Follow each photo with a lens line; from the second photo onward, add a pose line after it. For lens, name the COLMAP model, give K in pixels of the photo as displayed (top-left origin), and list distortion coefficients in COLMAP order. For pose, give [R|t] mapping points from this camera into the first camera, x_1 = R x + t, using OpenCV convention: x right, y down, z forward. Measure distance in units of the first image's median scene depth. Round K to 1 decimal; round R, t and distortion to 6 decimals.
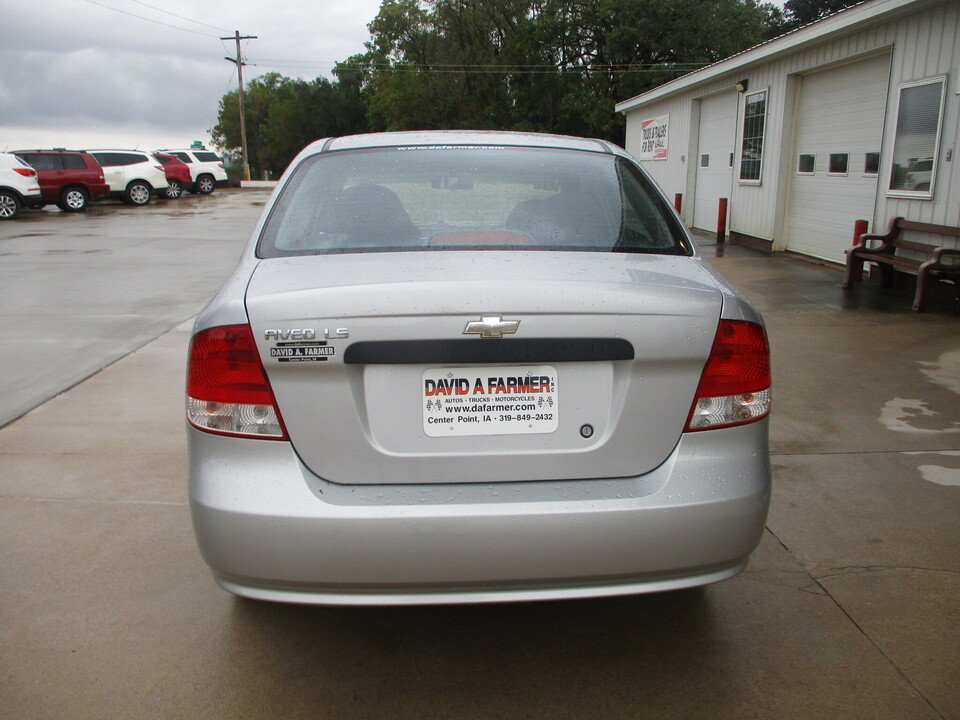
lens RADIAL K [[803.3, 0, 486.7], [0, 803.3, 359.2], [0, 0, 1]] dist [-0.048173, 0.021957]
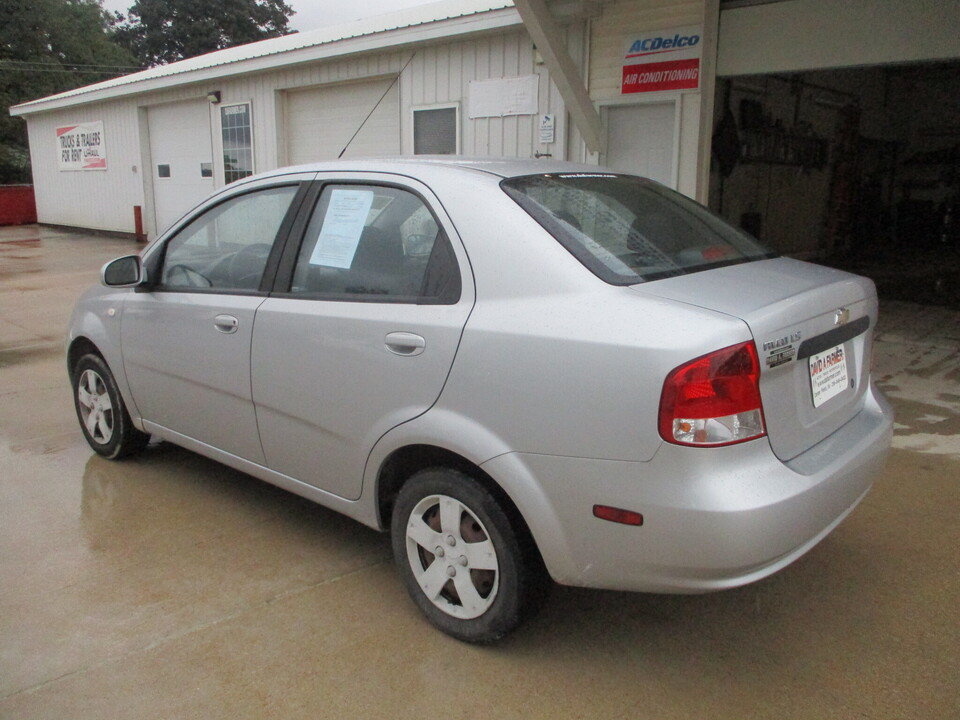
lens RADIAL K [[803.3, 0, 486.7], [0, 803.3, 359.2], [0, 0, 1]] dist [-0.048173, 0.021957]
pose [[0.712398, -0.157633, 0.683843, -0.299632], [0.162961, 0.984968, 0.057280, -0.031964], [-0.682593, 0.070633, 0.727377, 0.097948]]
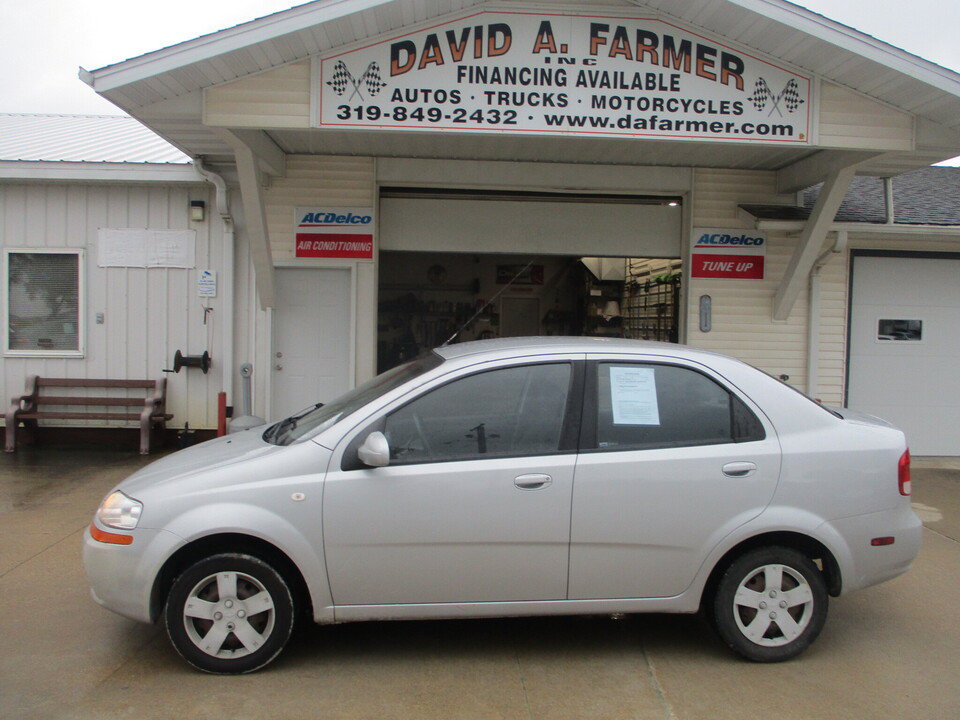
lens RADIAL K [[803.3, 0, 486.7], [0, 803.3, 359.2], [0, 0, 1]] dist [-0.048173, 0.021957]
pose [[-0.015646, -0.051849, 0.998532, -0.570824], [0.213878, 0.975367, 0.053997, -0.145450], [-0.976735, 0.214409, -0.004171, 0.479687]]
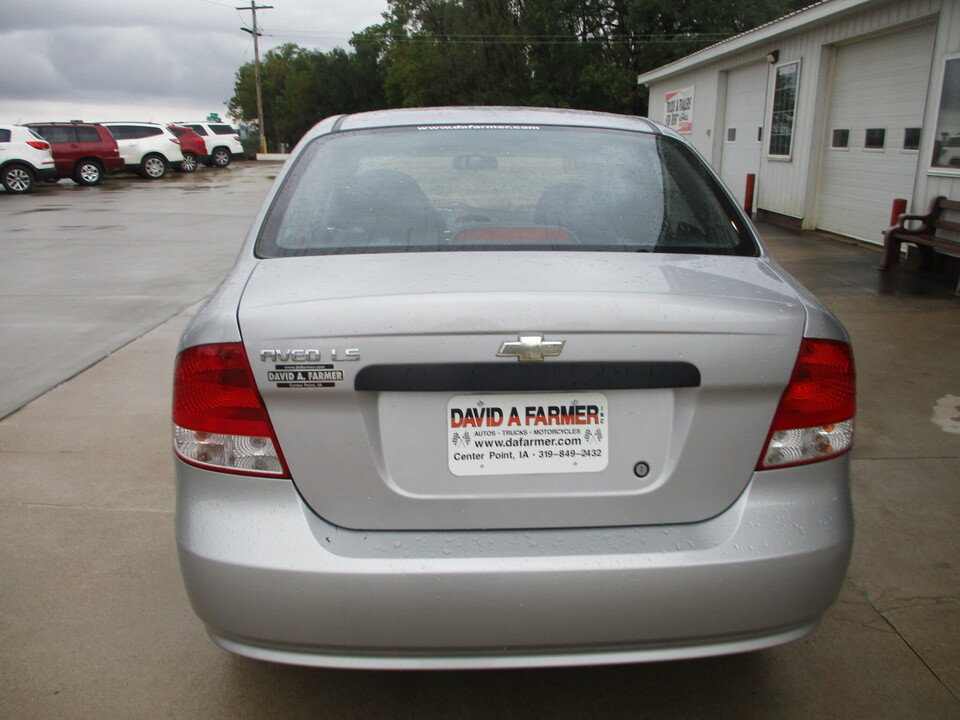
lens RADIAL K [[803.3, 0, 486.7], [0, 803.3, 359.2], [0, 0, 1]] dist [-0.048173, 0.021957]
pose [[0.999772, 0.006891, -0.020191, -0.005143], [-0.006232, 0.999451, 0.032555, -0.012380], [0.020404, -0.032421, 0.999266, 0.036779]]
